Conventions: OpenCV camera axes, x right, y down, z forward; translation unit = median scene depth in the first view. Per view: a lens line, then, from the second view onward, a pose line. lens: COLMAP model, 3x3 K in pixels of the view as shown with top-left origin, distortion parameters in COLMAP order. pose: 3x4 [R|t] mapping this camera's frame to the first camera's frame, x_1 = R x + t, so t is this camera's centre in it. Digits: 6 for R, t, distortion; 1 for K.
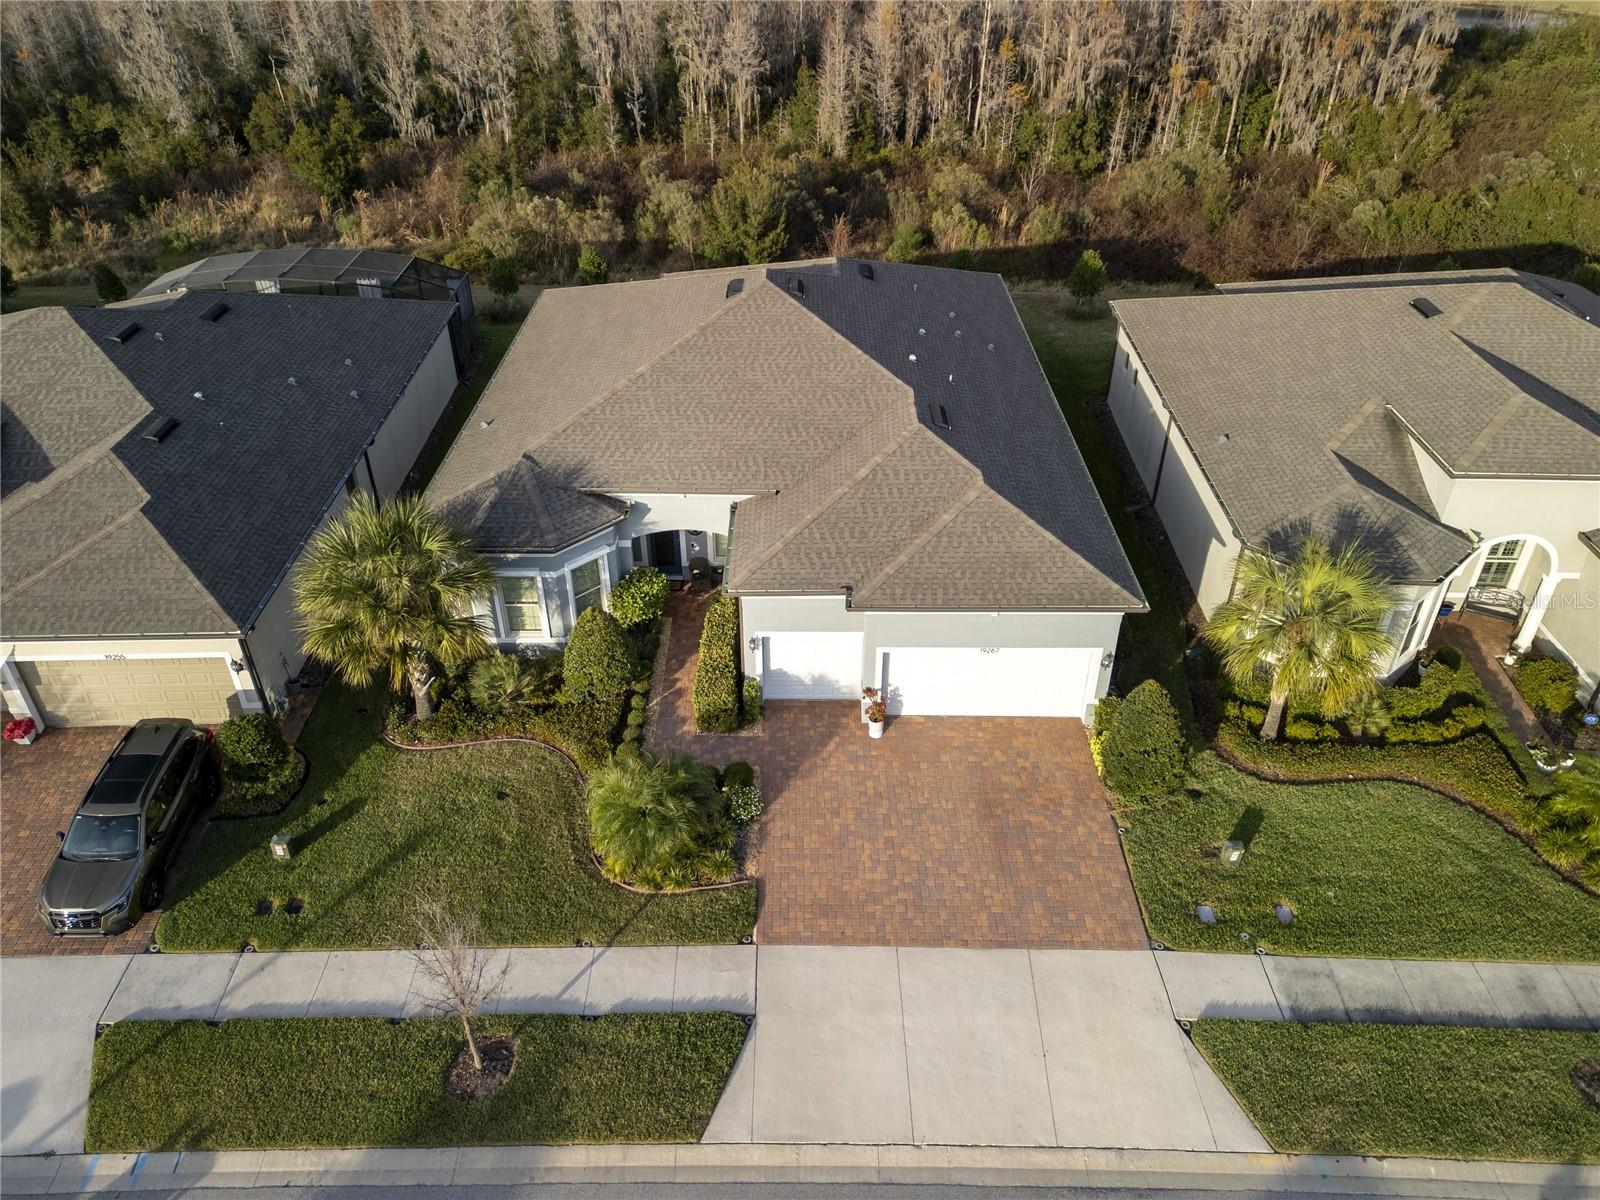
lens RADIAL K [[1115.7, 0, 803.0], [0, 1115.7, 593.5], [0, 0, 1]] dist [0.023001, -0.007343]
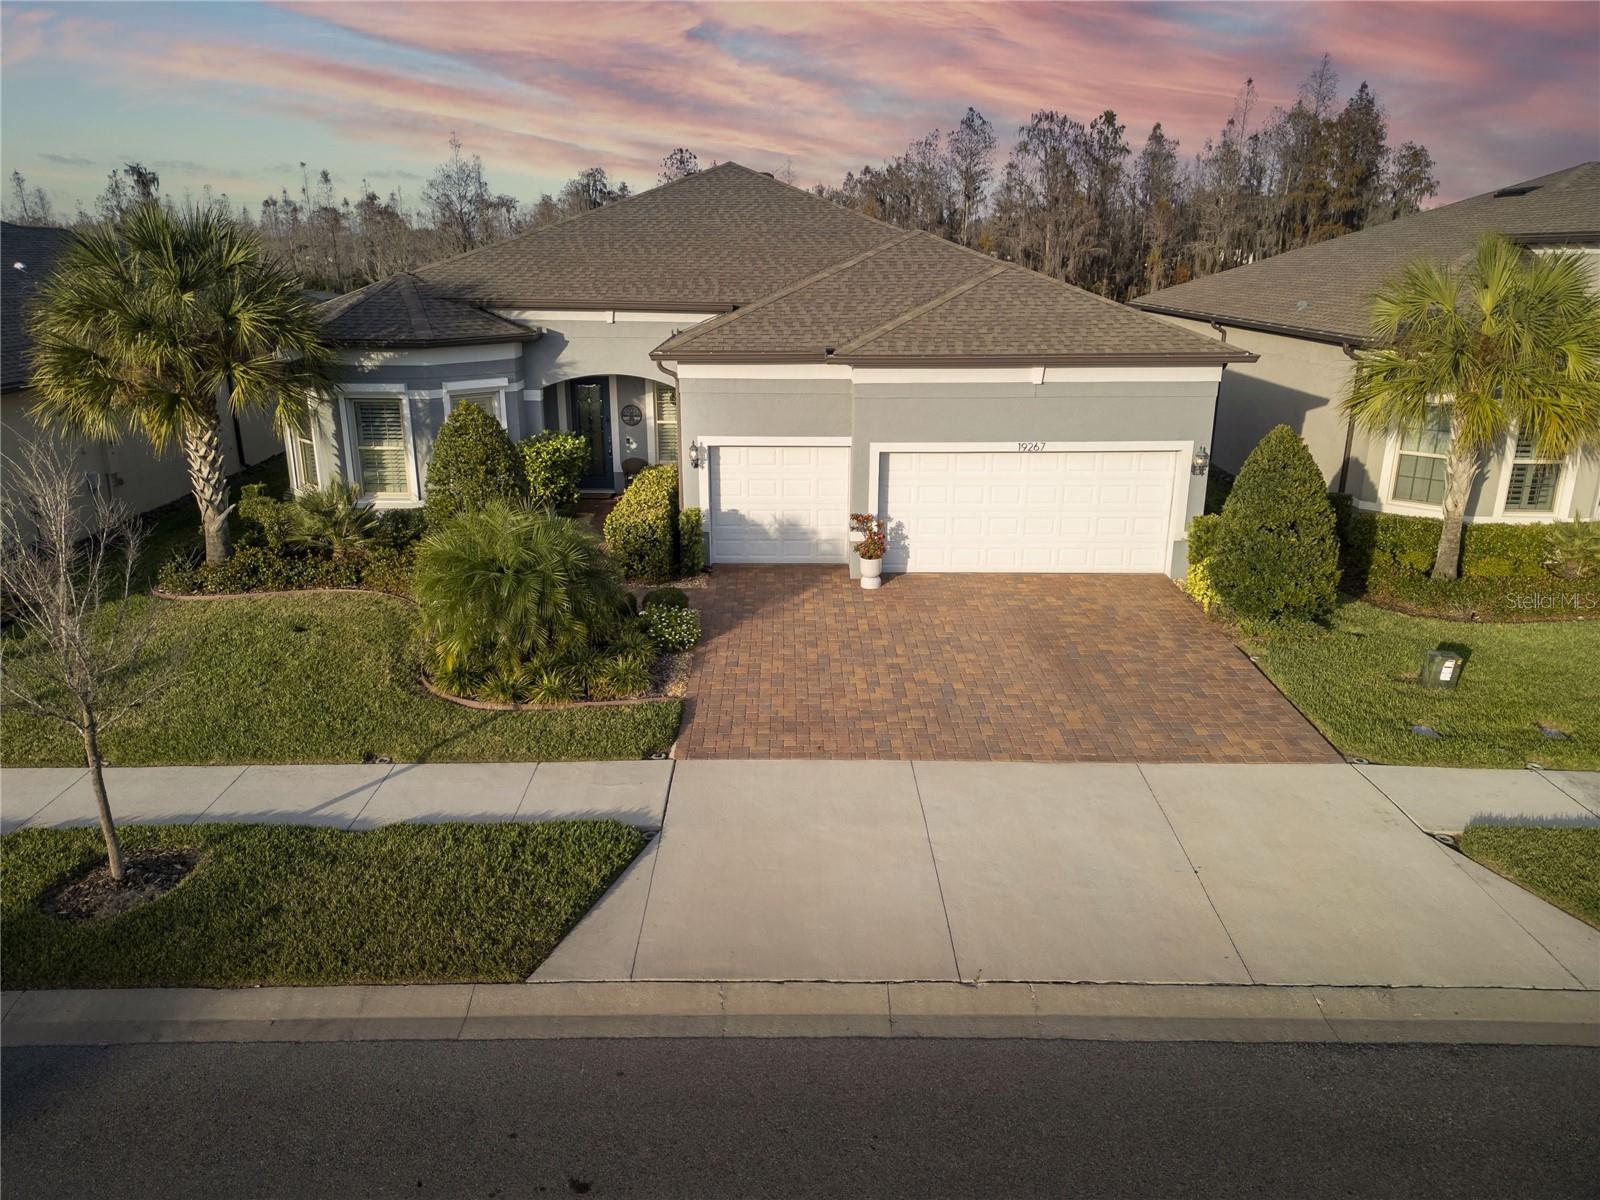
lens RADIAL K [[1119.7, 0, 800.5], [0, 1119.7, 621.1], [0, 0, 1]] dist [0.023876, -0.006451]
pose [[0.999969, 0.004097, 0.006690, 0.018168], [-0.002171, 0.964007, -0.265866, 0.342125], [-0.007539, 0.265844, 0.963987, 0.353072]]
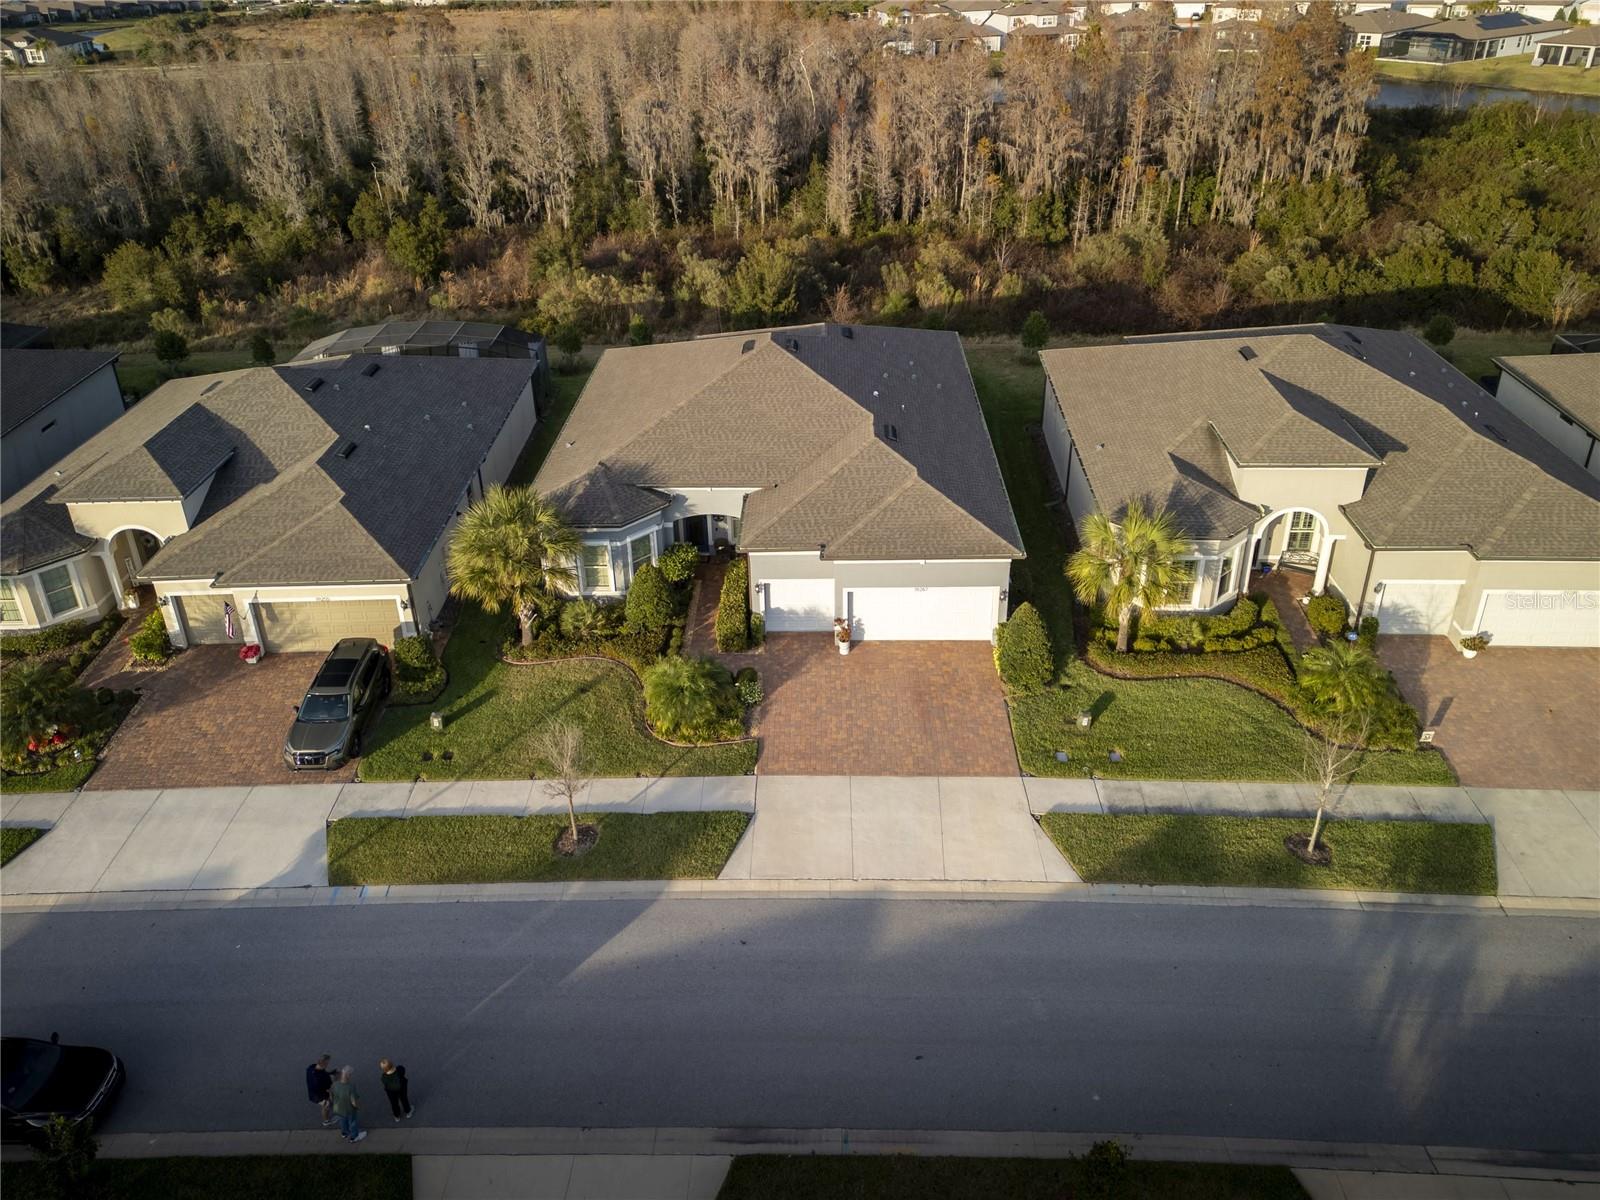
lens RADIAL K [[1156.1, 0, 799.0], [0, 1156.1, 482.0], [0, 0, 1]] dist [0.060333, -0.032850]
pose [[0.999388, -0.011933, -0.032870, 0.060498], [0.007067, 0.989503, -0.144338, 0.128639], [0.034247, 0.144018, 0.988982, -0.502779]]
